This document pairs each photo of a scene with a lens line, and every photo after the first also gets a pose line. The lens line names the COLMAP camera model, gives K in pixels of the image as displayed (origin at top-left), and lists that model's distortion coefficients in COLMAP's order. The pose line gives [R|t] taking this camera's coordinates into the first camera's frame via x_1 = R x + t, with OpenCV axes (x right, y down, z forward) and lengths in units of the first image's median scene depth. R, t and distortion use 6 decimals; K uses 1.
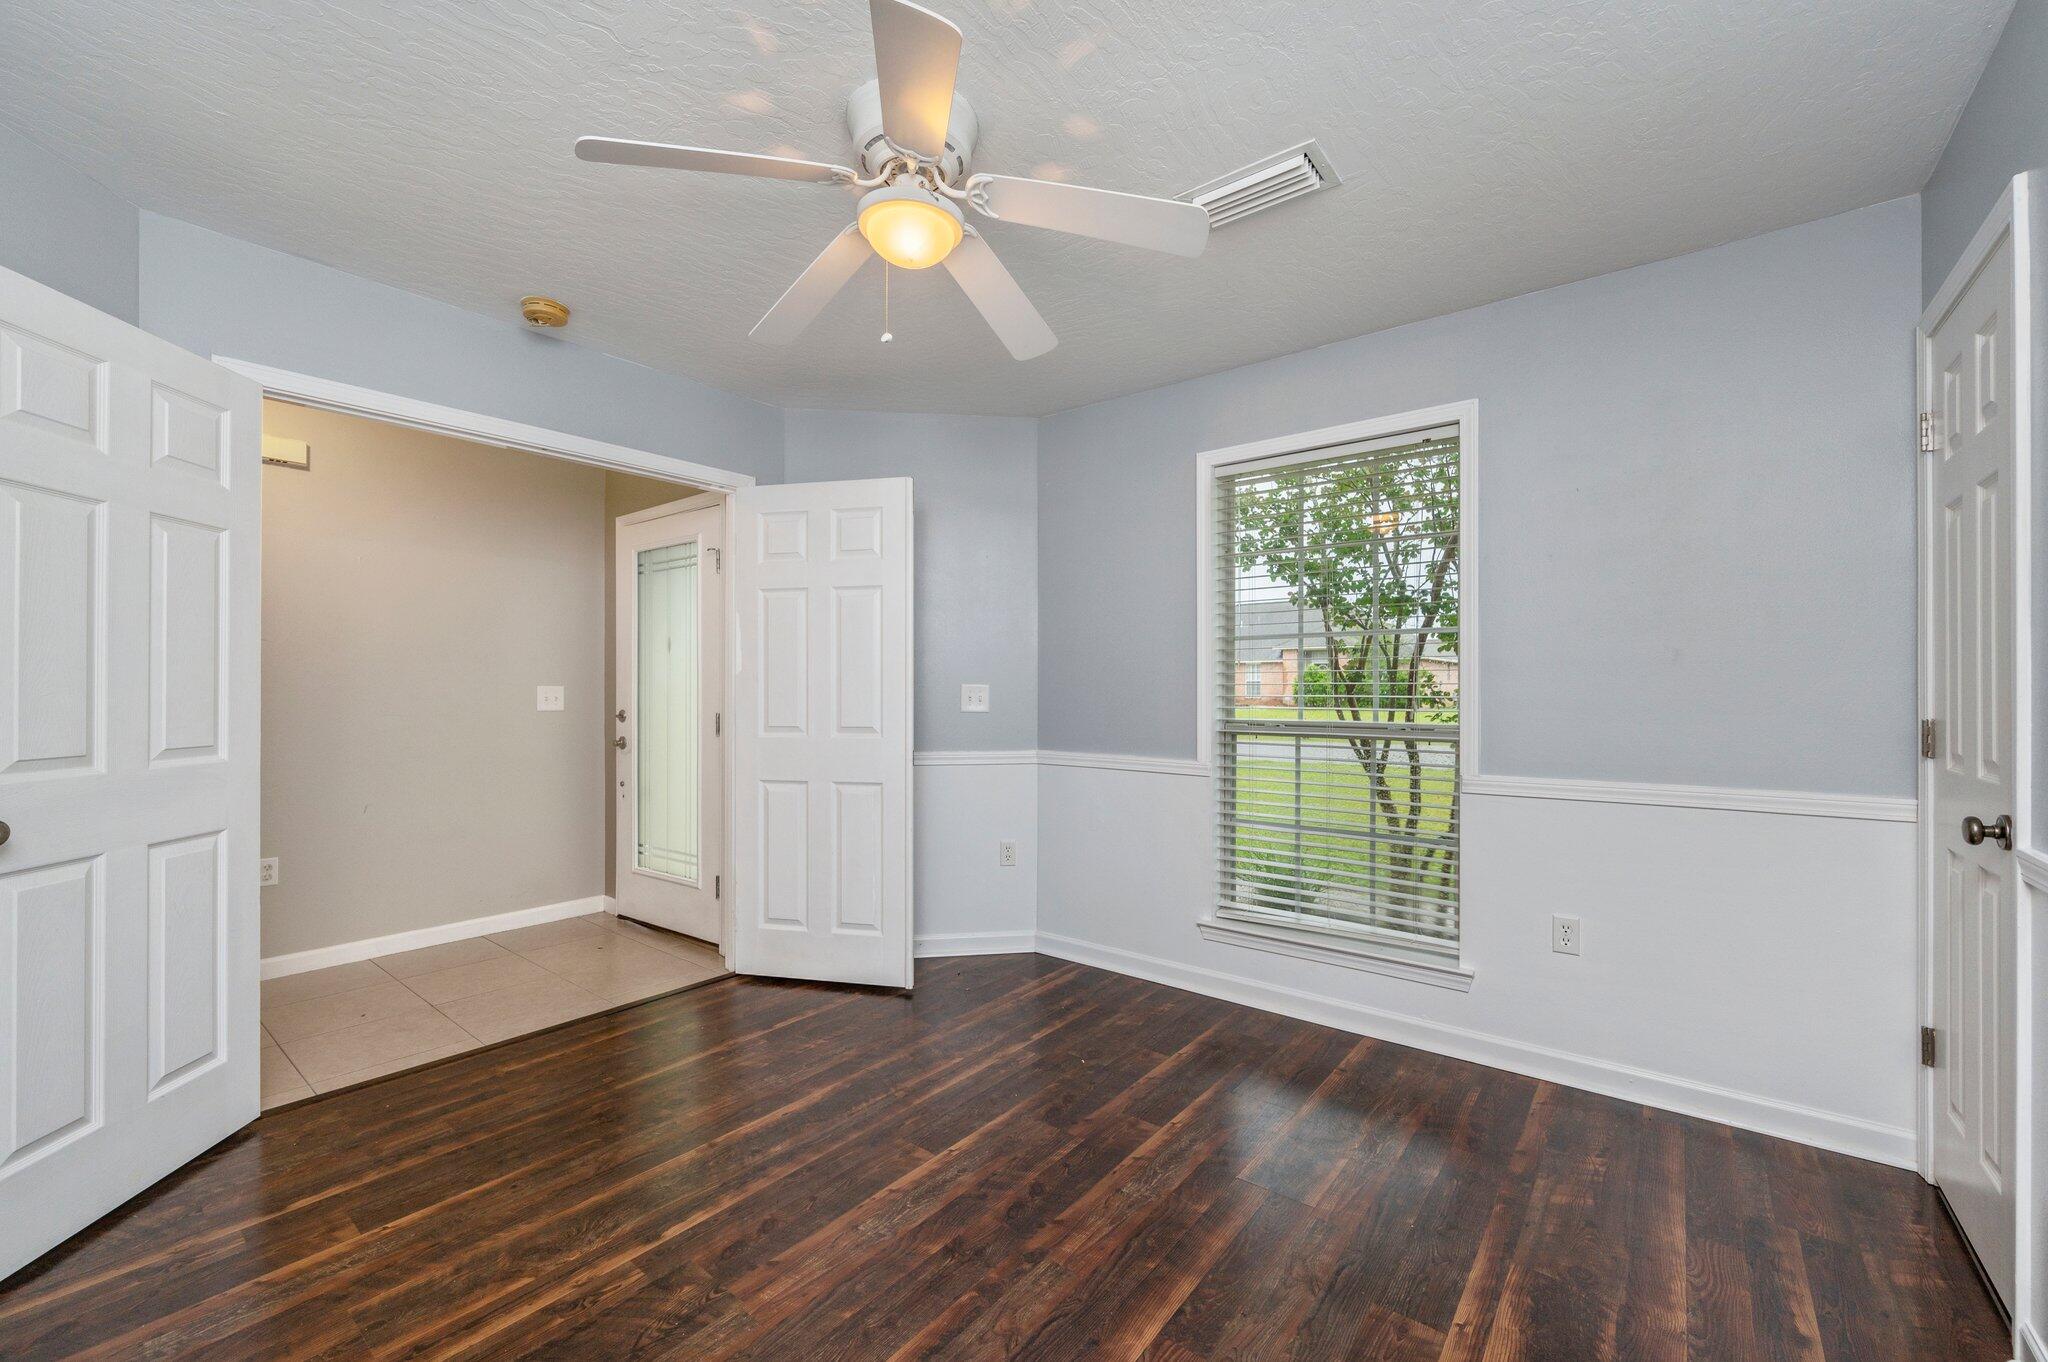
lens RADIAL K [[828.0, 0, 1026.8], [0, 828.0, 695.7], [0, 0, 1]] dist [0.001335, 0.000243]
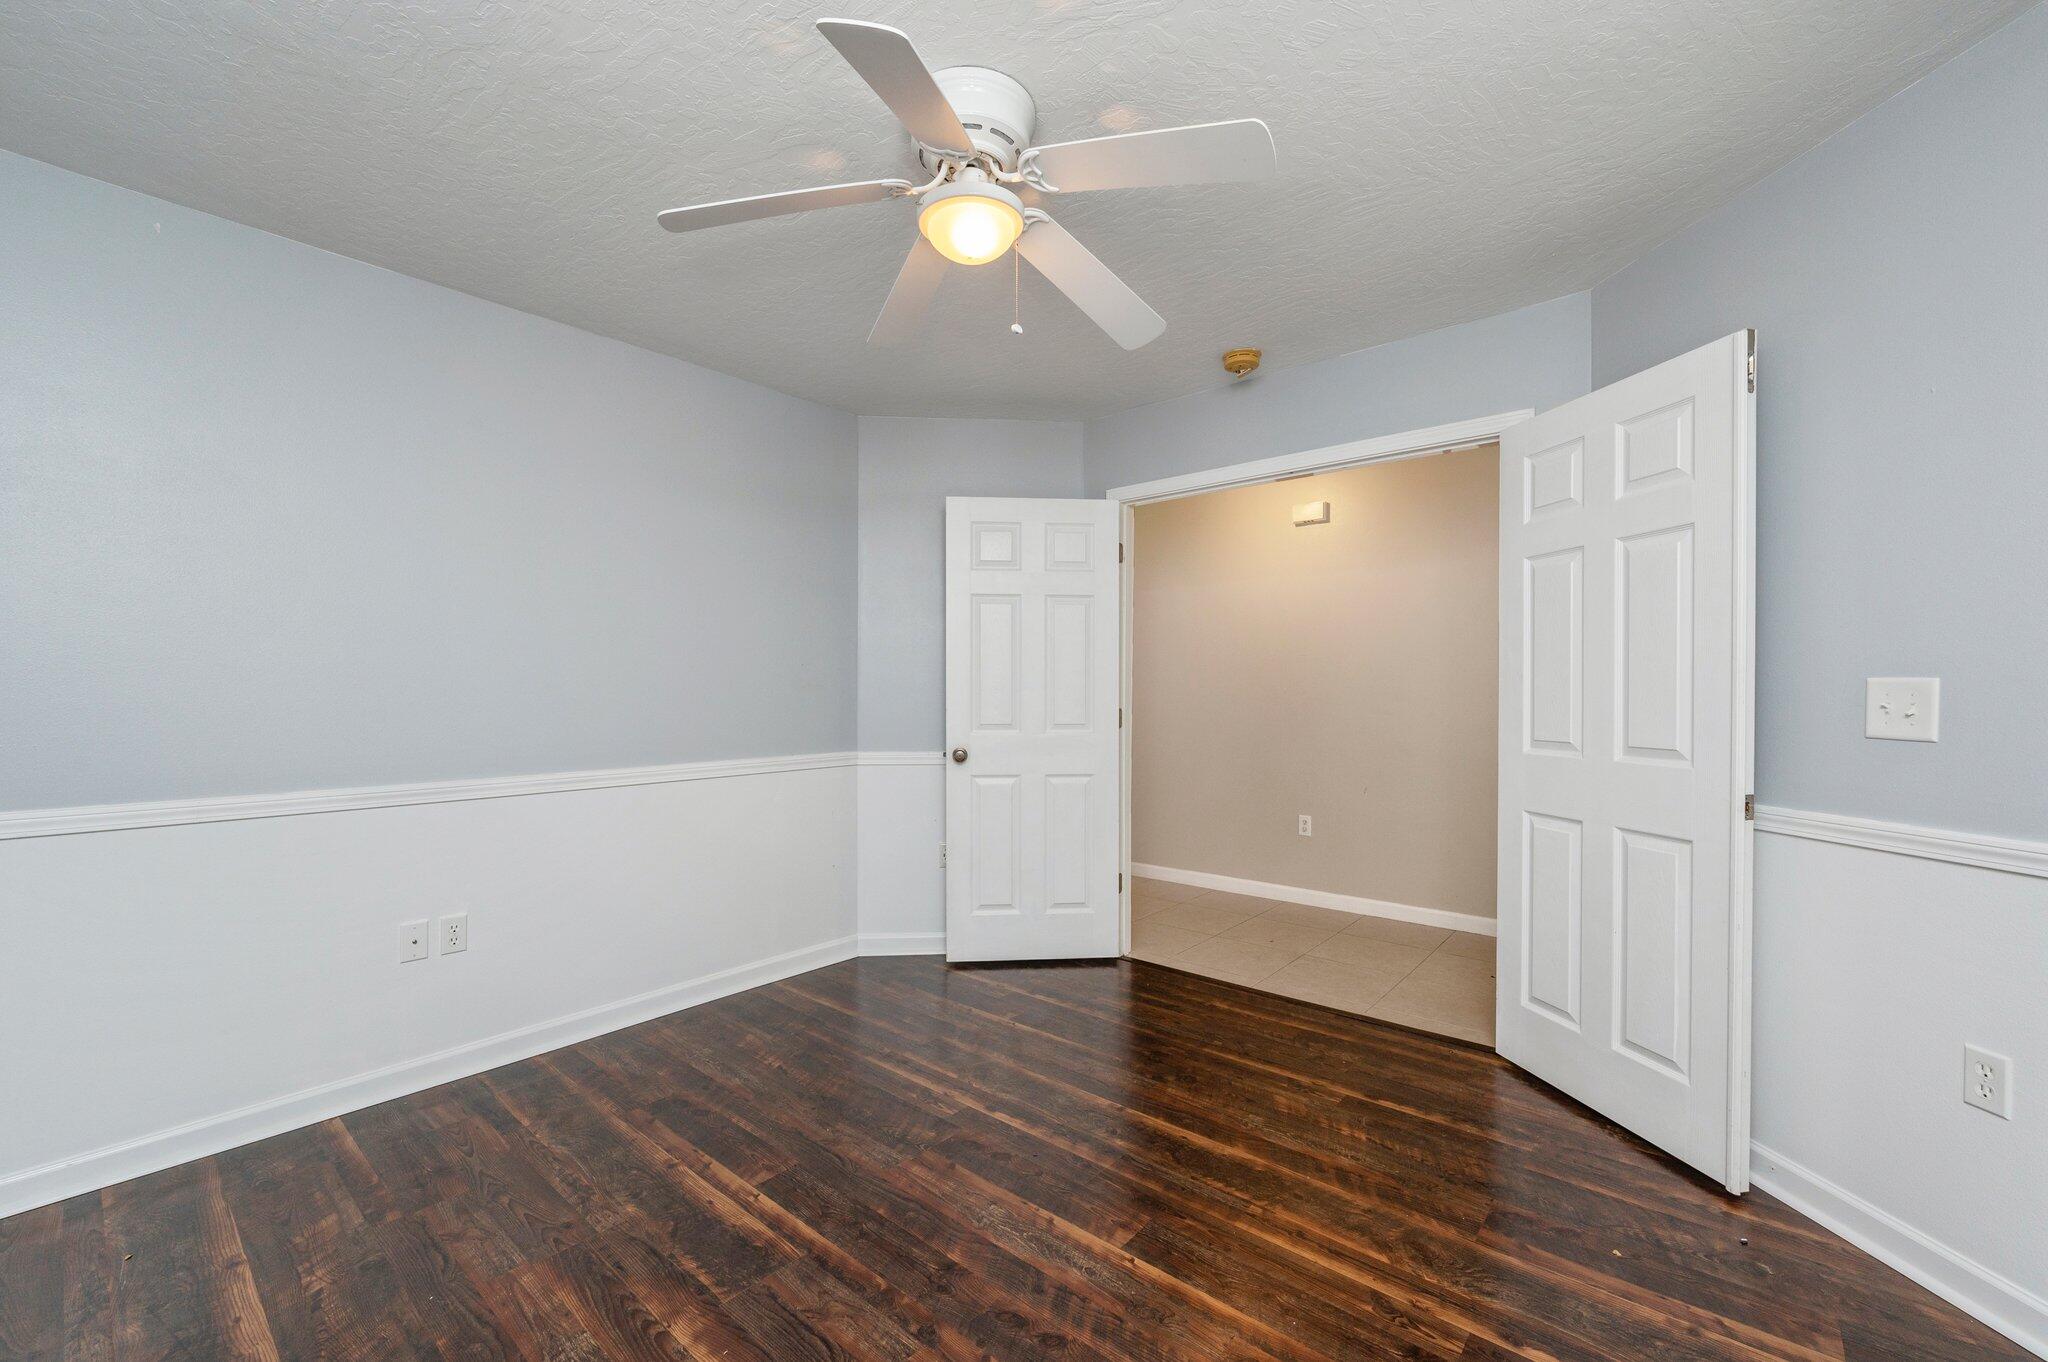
lens RADIAL K [[828.0, 0, 1021.9], [0, 828.0, 685.0], [0, 0, 1]] dist [0.001335, 0.000243]
pose [[-0.041666, -0.009926, -0.999082, 0.647581], [-0.003972, 0.999944, -0.009769, -0.002691], [0.999124, 0.003561, -0.041703, 0.825629]]
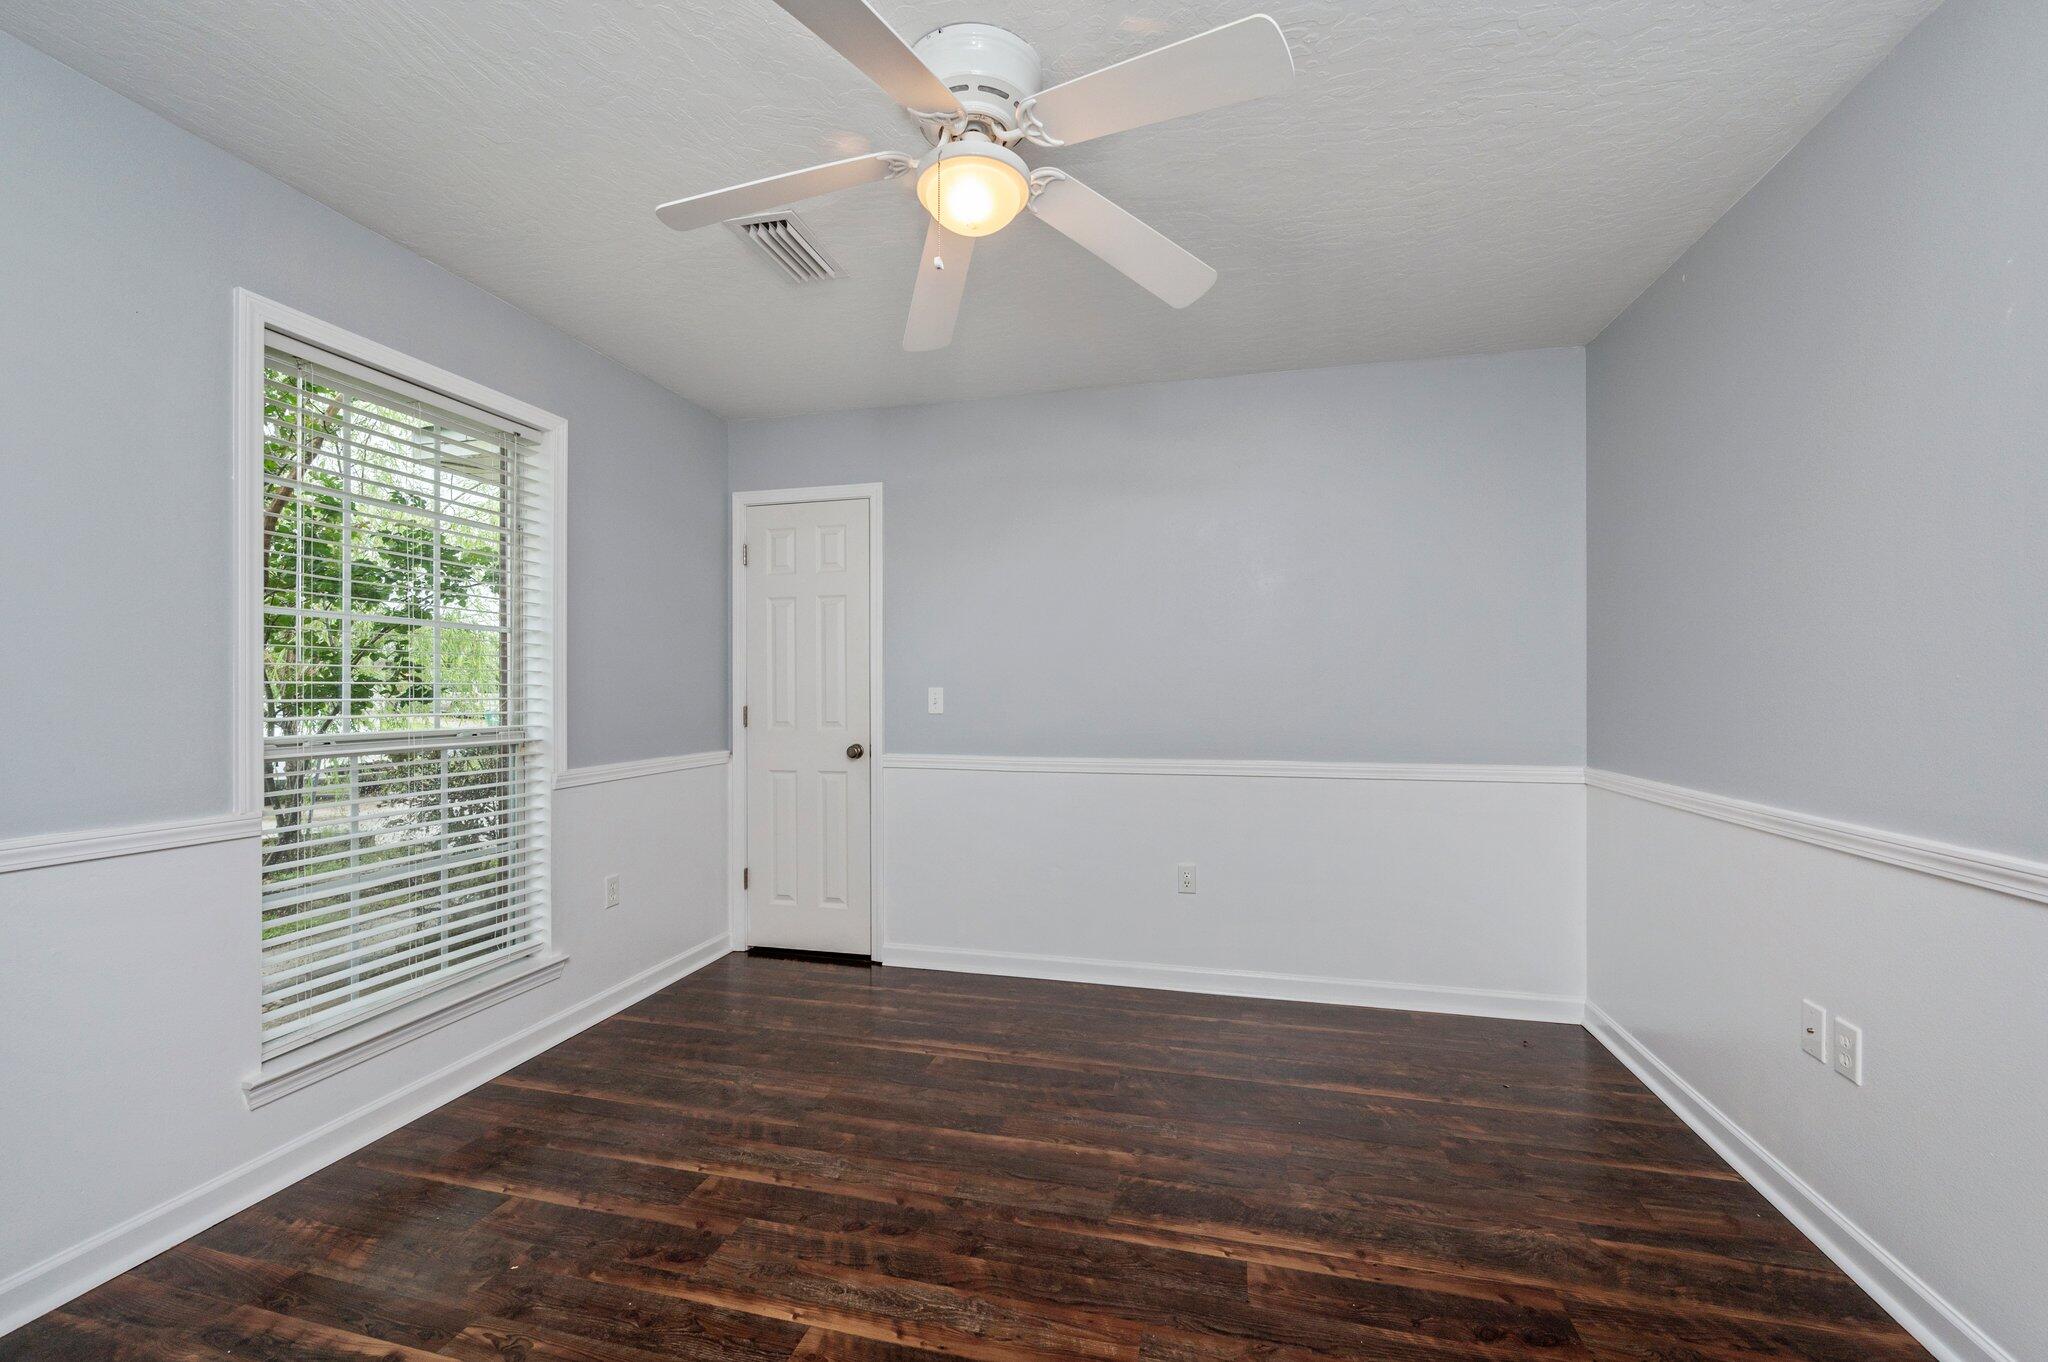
lens RADIAL K [[828.0, 0, 1022.9], [0, 828.0, 686.3], [0, 0, 1]] dist [0.001335, 0.000243]
pose [[-0.413994, 0.006549, 0.910256, -0.759951], [0.008281, 0.999960, -0.003428, -0.007118], [-0.910242, 0.006119, -0.414032, 0.998250]]
